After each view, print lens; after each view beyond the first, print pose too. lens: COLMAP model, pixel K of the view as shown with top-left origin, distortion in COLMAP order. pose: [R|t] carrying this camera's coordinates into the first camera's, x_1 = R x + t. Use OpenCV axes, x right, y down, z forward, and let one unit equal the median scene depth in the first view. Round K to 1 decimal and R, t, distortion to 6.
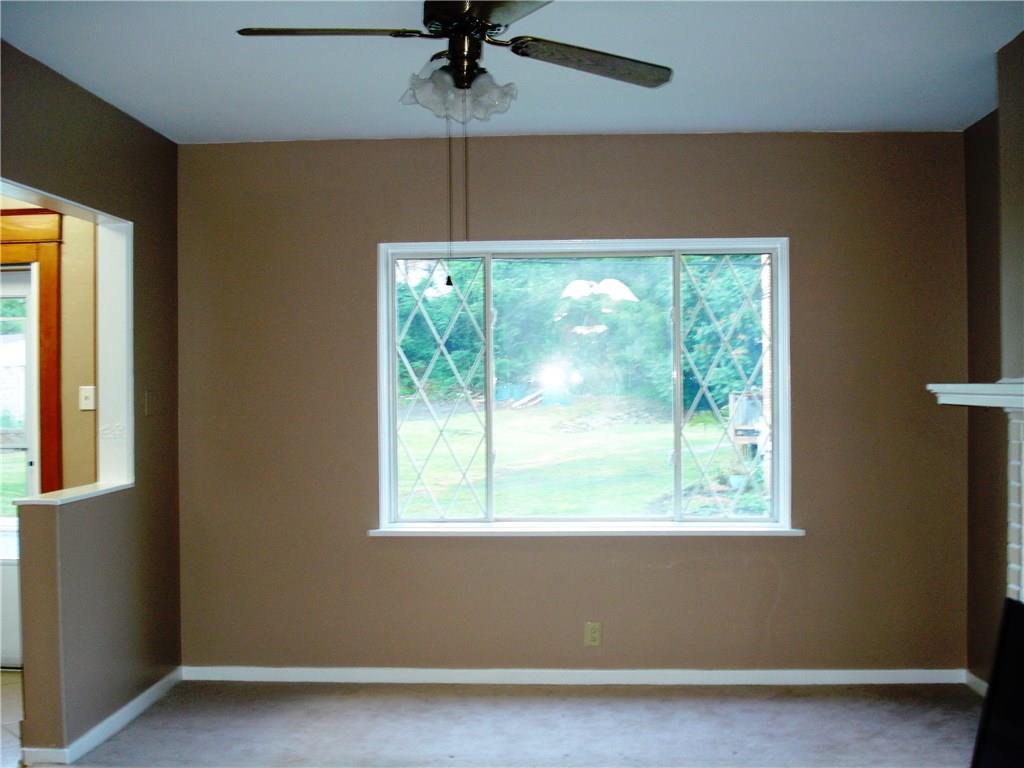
lens RADIAL K [[1179.8, 0, 512.0], [0, 1179.8, 384.0], [0, 0, 1]] dist [-0.063002, -0.042523]
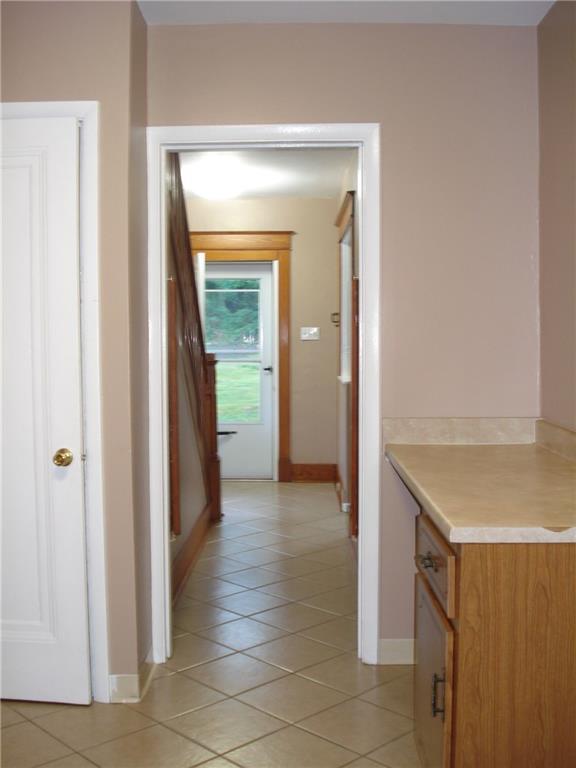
lens RADIAL K [[884.8, 0, 288.0], [0, 884.8, 384.0], [0, 0, 1]] dist [-0.063002, -0.042523]
pose [[0.999258, 0.001574, 0.038485, -0.443558], [-0.003728, 0.998425, 0.055982, 0.012959], [-0.038336, -0.056084, 0.997690, -0.415914]]
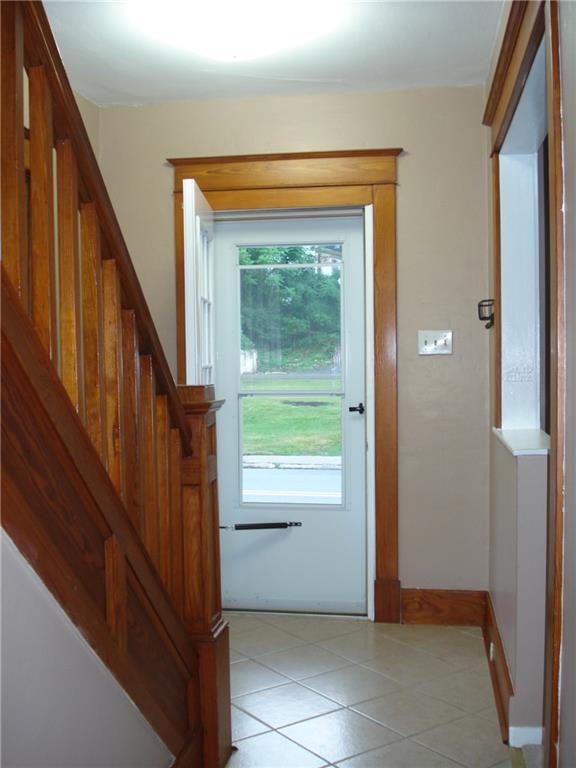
lens RADIAL K [[884.8, 0, 288.0], [0, 884.8, 384.0], [0, 0, 1]] dist [-0.063002, -0.042523]
pose [[0.994722, -0.000372, -0.102607, -0.400965], [0.004145, 0.999323, 0.036559, 0.019169], [0.102524, -0.036791, 0.994050, 0.246920]]
